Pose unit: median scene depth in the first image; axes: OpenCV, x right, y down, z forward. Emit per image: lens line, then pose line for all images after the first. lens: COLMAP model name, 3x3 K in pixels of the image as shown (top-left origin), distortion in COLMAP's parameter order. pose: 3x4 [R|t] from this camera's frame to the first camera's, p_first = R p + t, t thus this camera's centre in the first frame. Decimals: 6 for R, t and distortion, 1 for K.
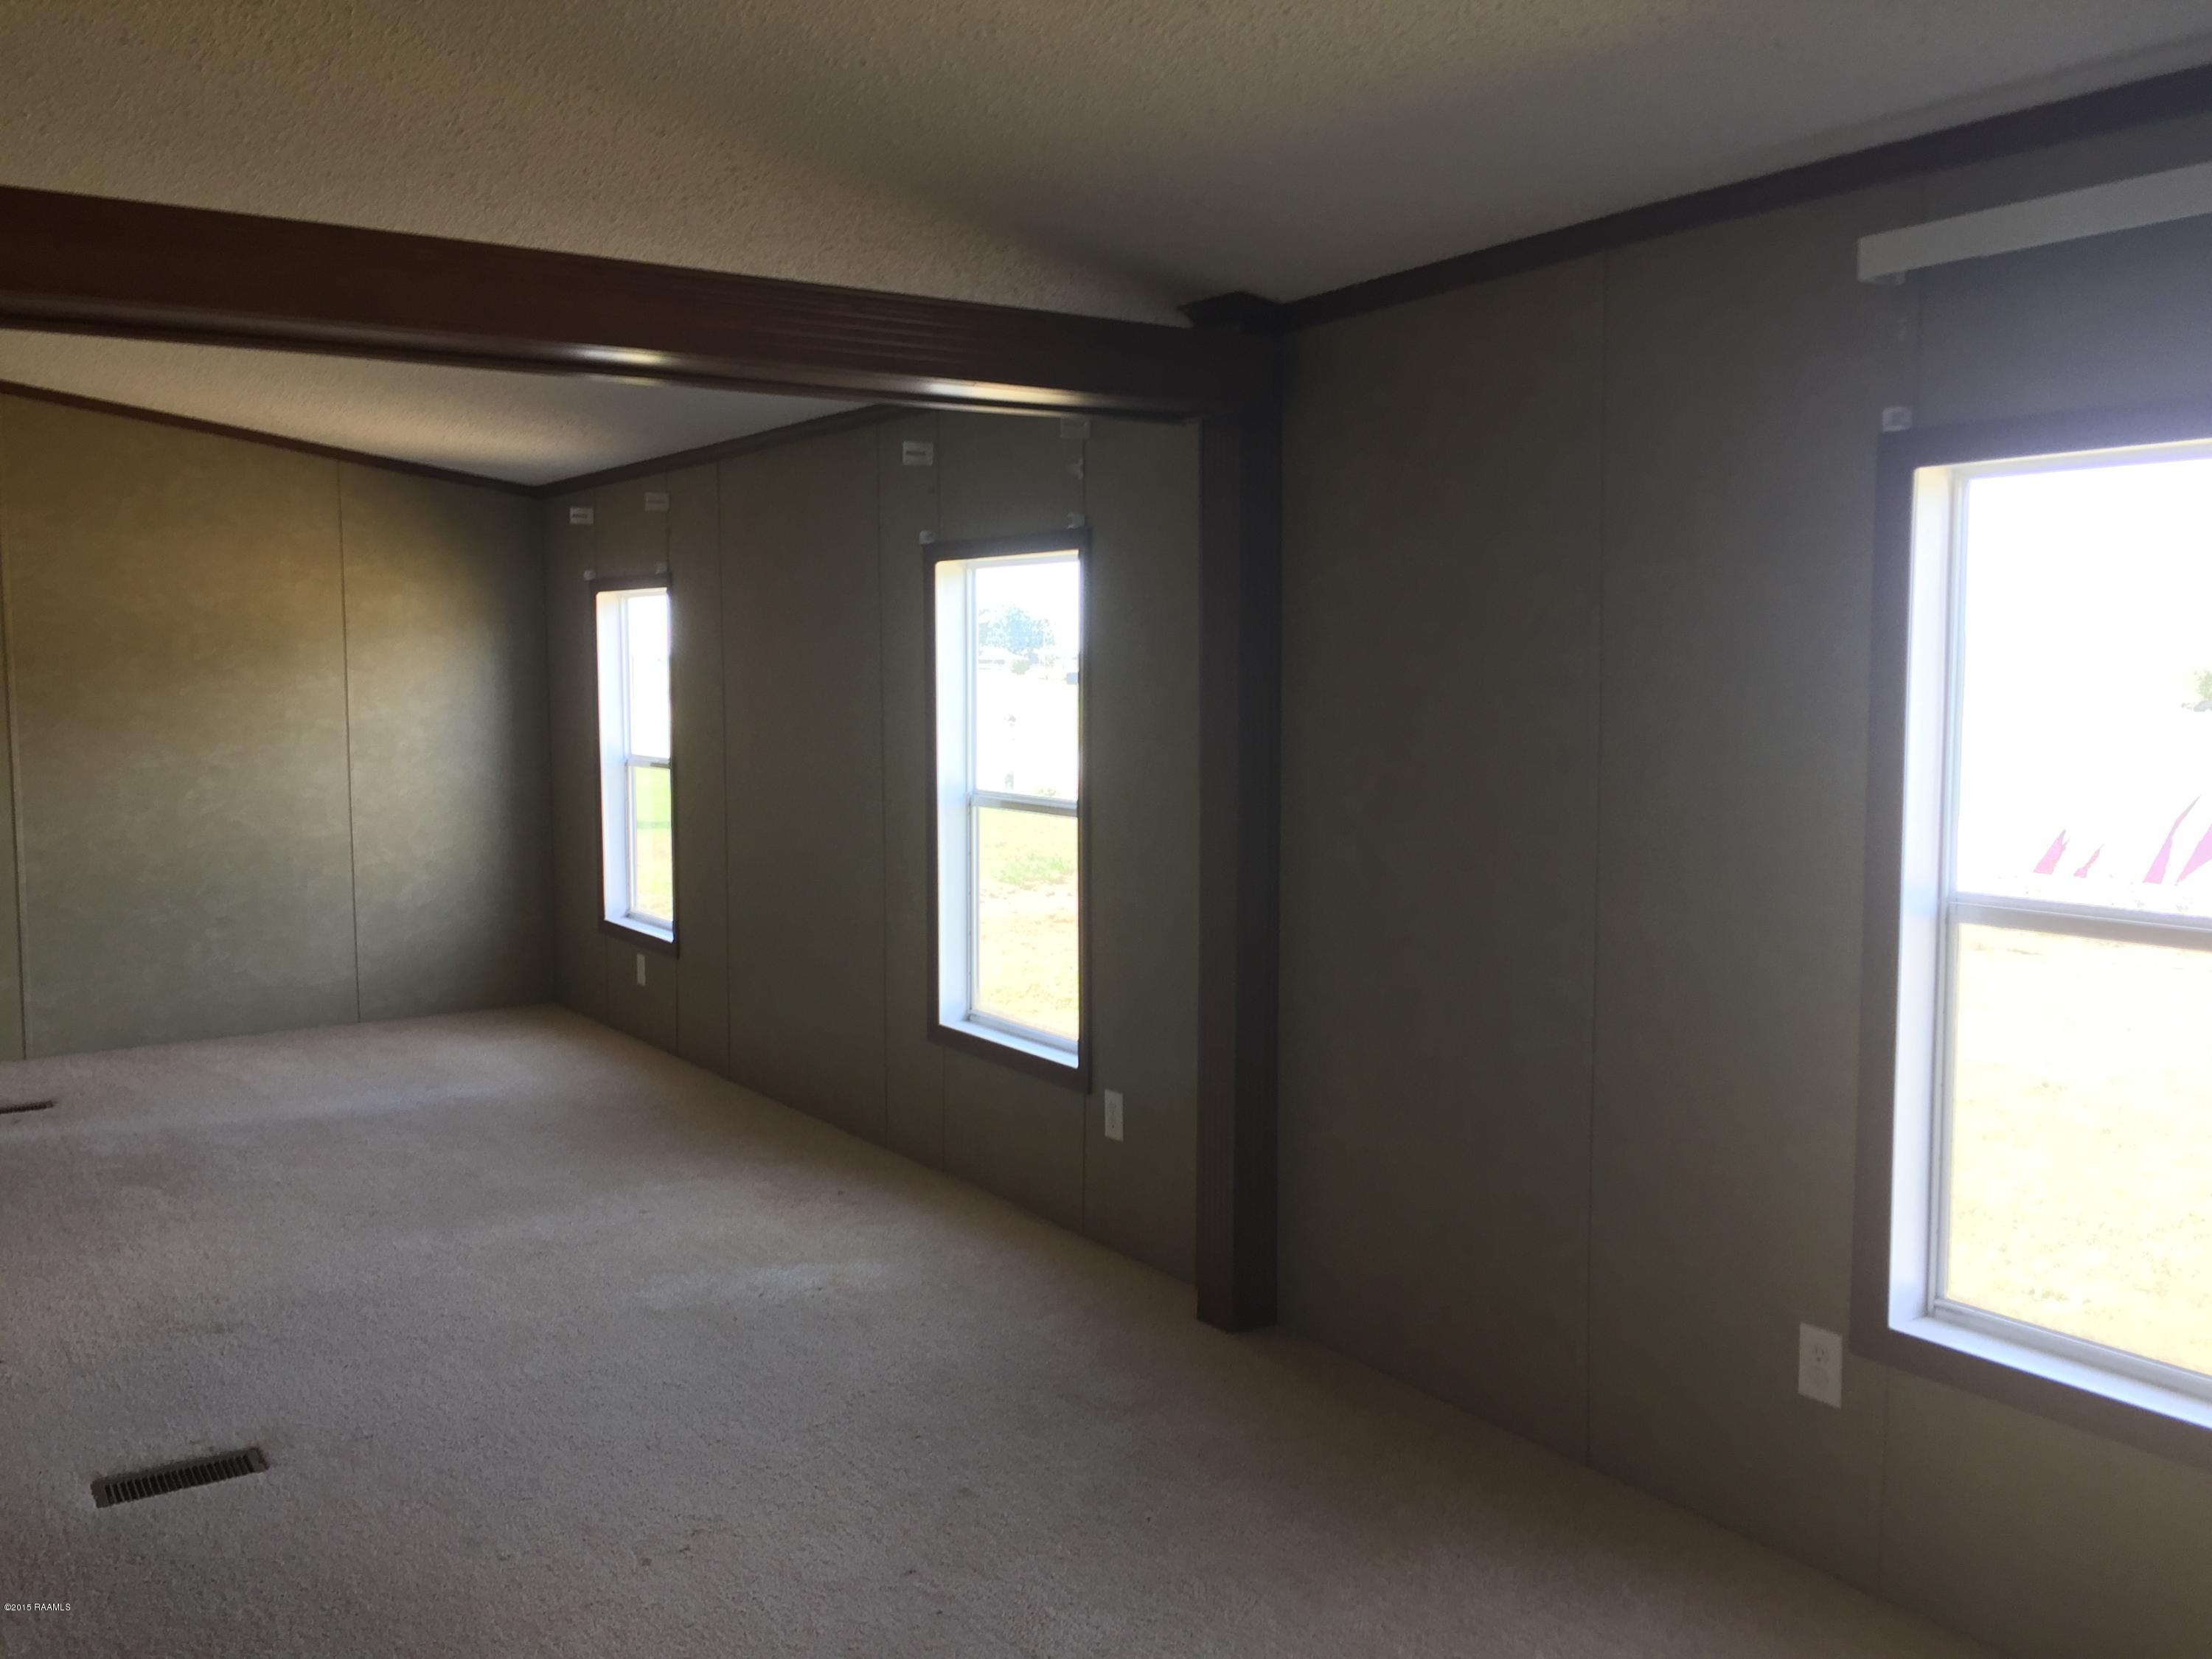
lens RADIAL K [[1912.9, 0, 1107.8], [0, 1912.9, 830.4], [0, 0, 1]] dist [0.099087, -0.108684]
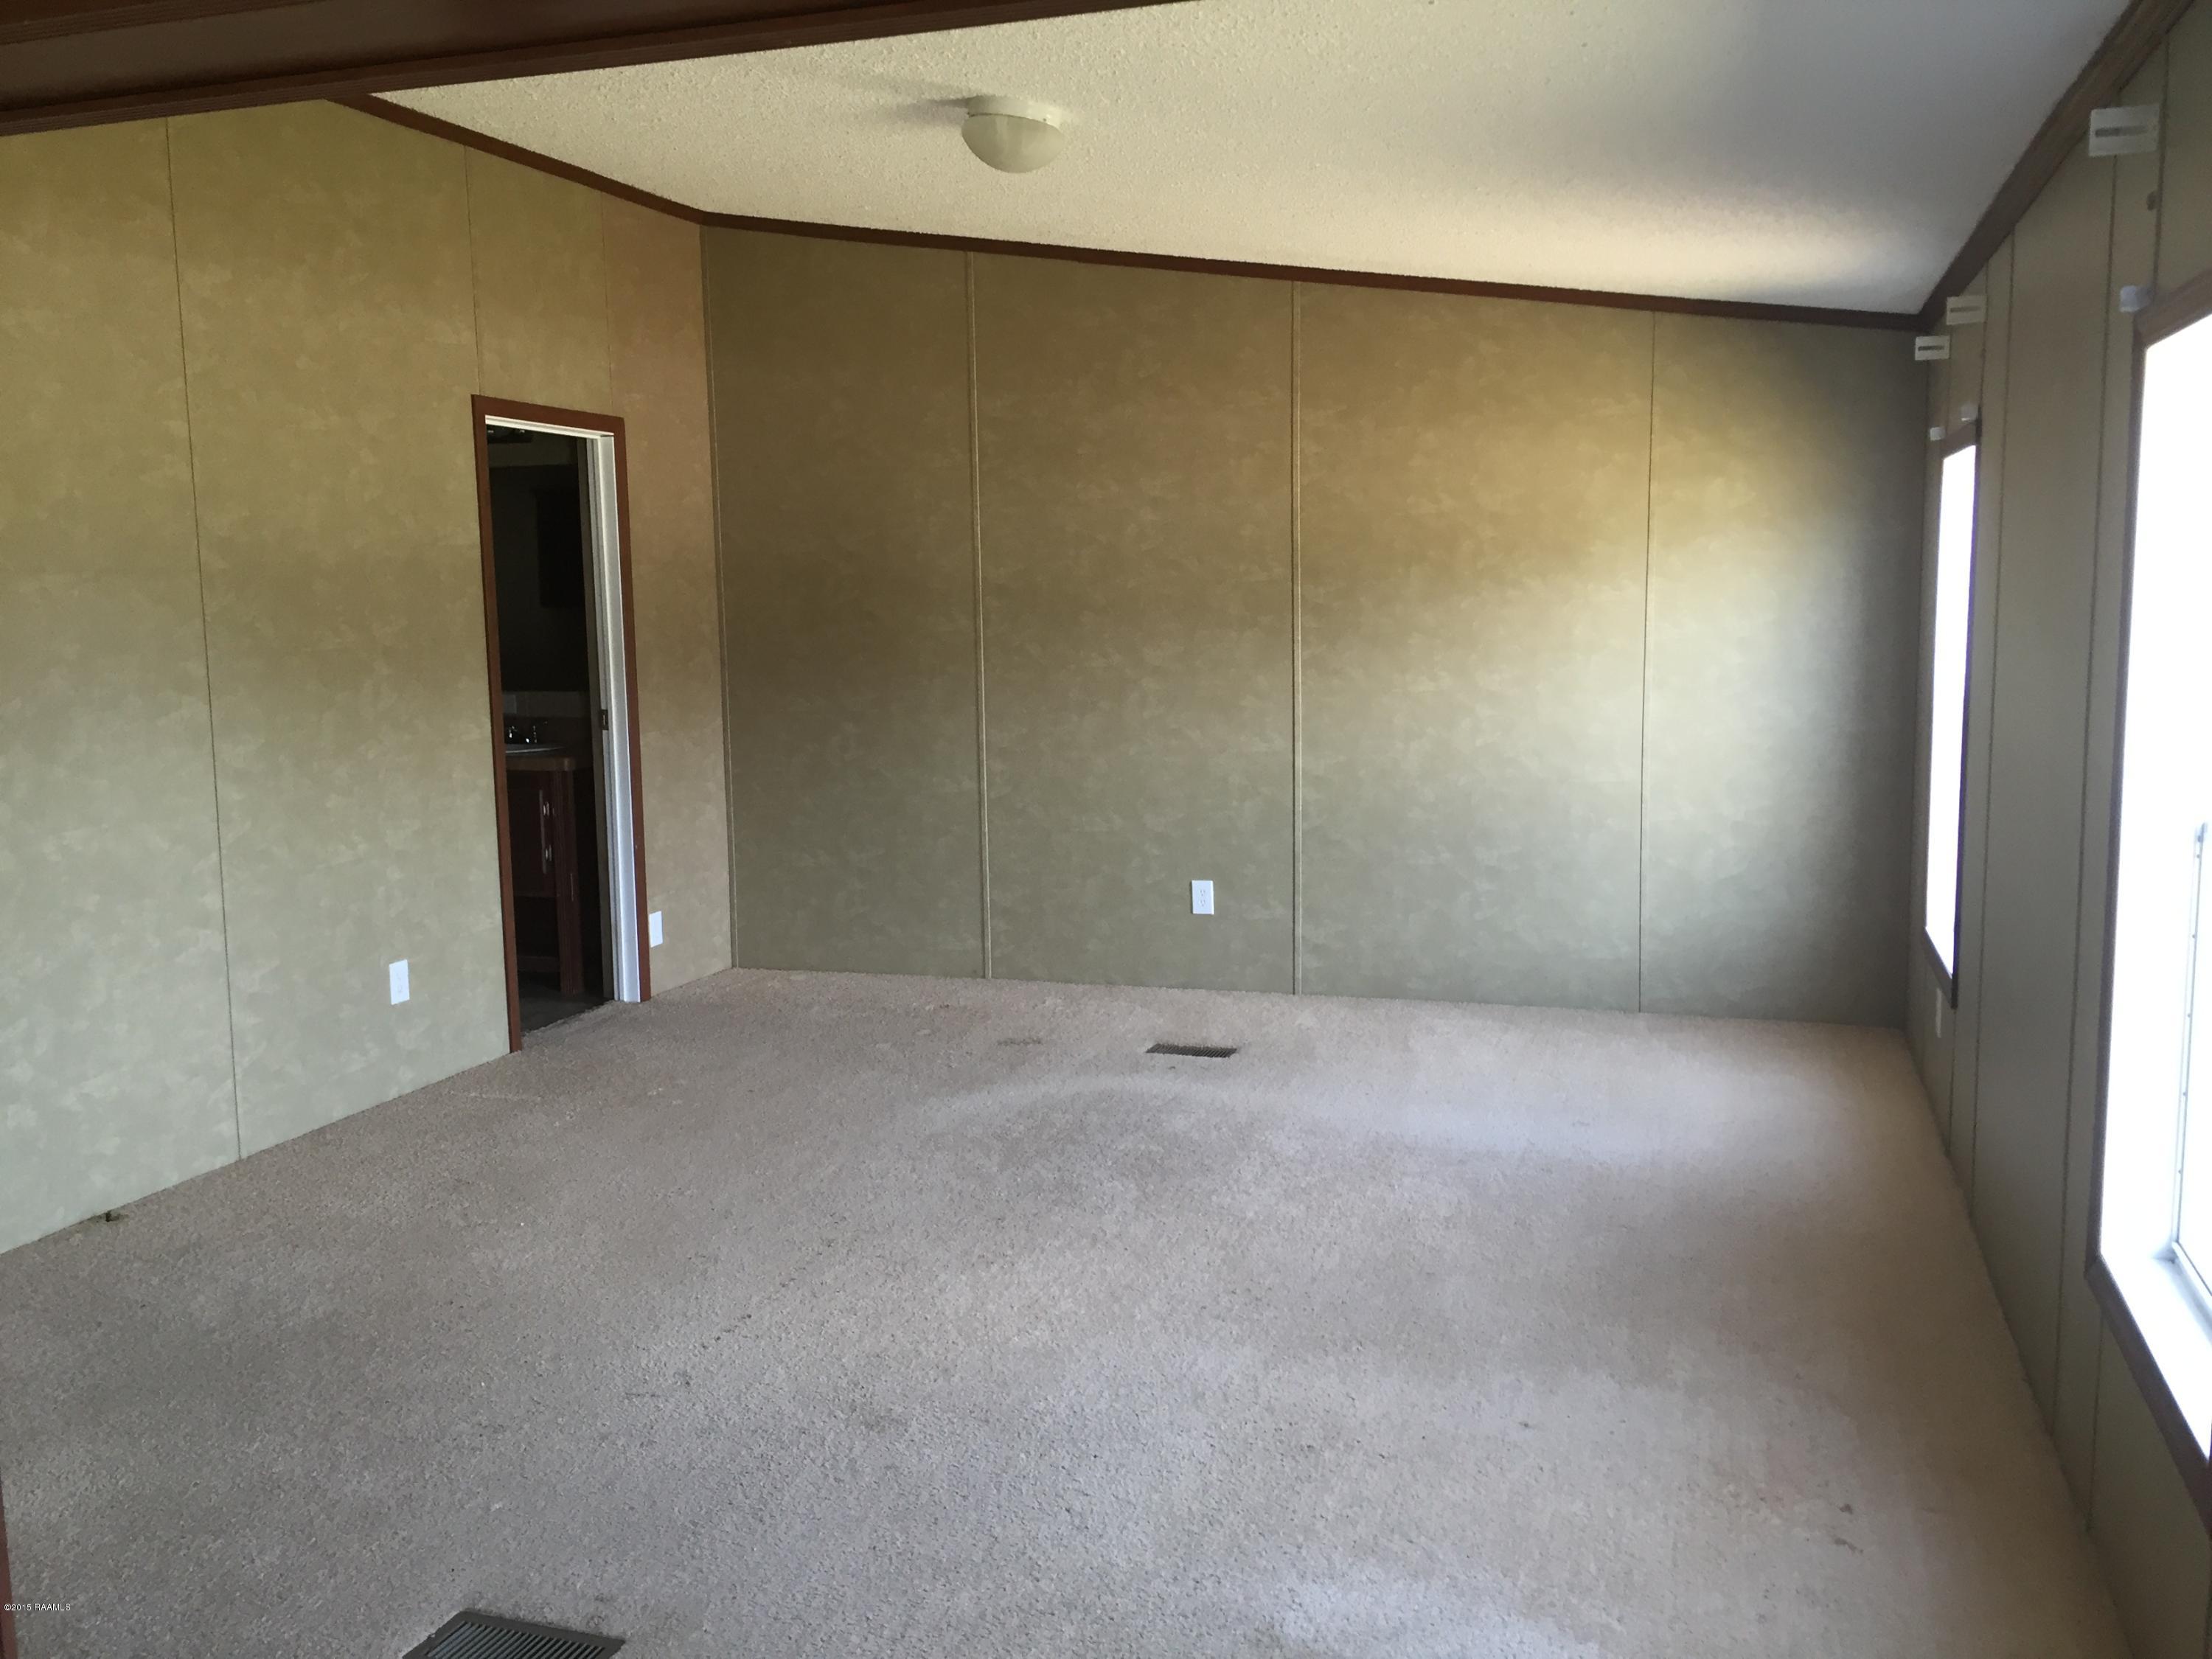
lens RADIAL K [[1912.9, 0, 1102.5], [0, 1912.9, 828.6], [0, 0, 1]] dist [0.099087, -0.108684]
pose [[0.612057, 0.096041, -0.784960, 0.108830], [-0.057522, 0.995375, 0.076934, -0.028169], [0.788719, -0.001936, 0.614751, 0.336542]]
